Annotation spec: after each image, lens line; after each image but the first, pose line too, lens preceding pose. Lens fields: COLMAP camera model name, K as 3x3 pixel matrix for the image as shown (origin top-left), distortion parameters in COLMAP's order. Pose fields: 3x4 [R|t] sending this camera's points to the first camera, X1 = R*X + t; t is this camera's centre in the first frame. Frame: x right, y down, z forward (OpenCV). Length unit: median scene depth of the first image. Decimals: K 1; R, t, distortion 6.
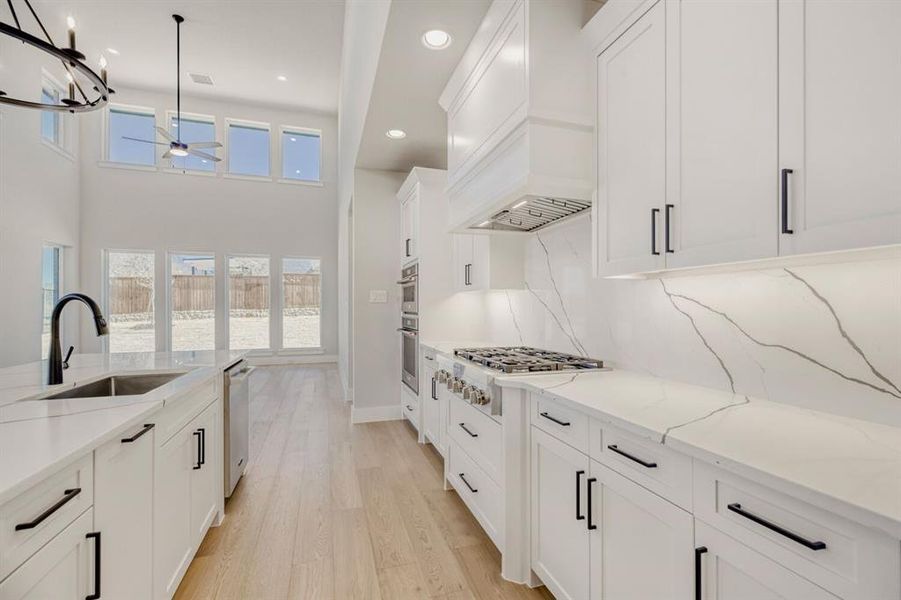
lens RADIAL K [[417.3, 0, 458.3], [0, 417.3, 306.4], [0, 0, 1]] dist [0.001921, 0.000437]
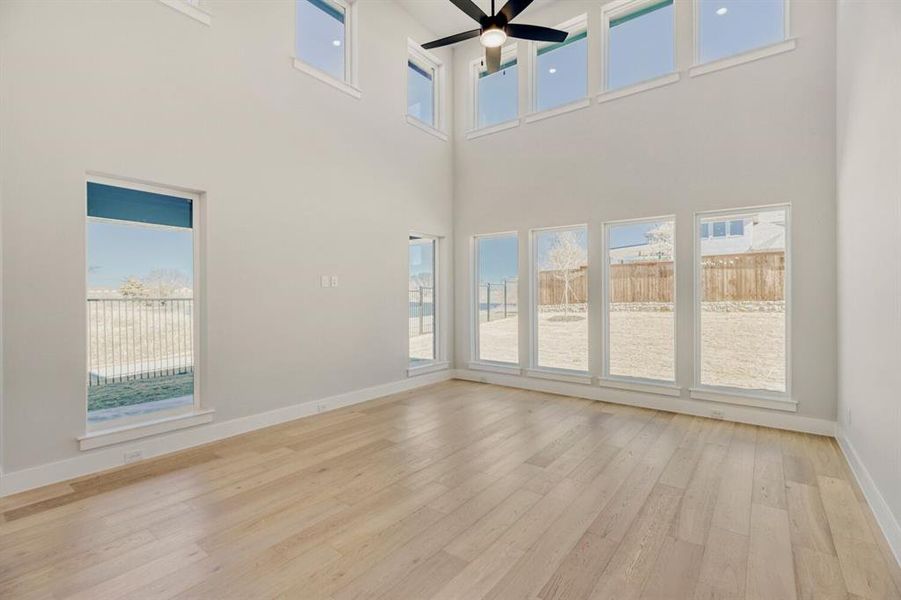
lens RADIAL K [[411.2, 0, 447.6], [0, 411.2, 295.7], [0, 0, 1]] dist [-0.001236, -0.000038]
pose [[0.565843, -0.000249, -0.824513, -0.094363], [0.001041, 0.999999, 0.000413, -0.008306], [0.824512, -0.001092, 0.565843, 0.242668]]
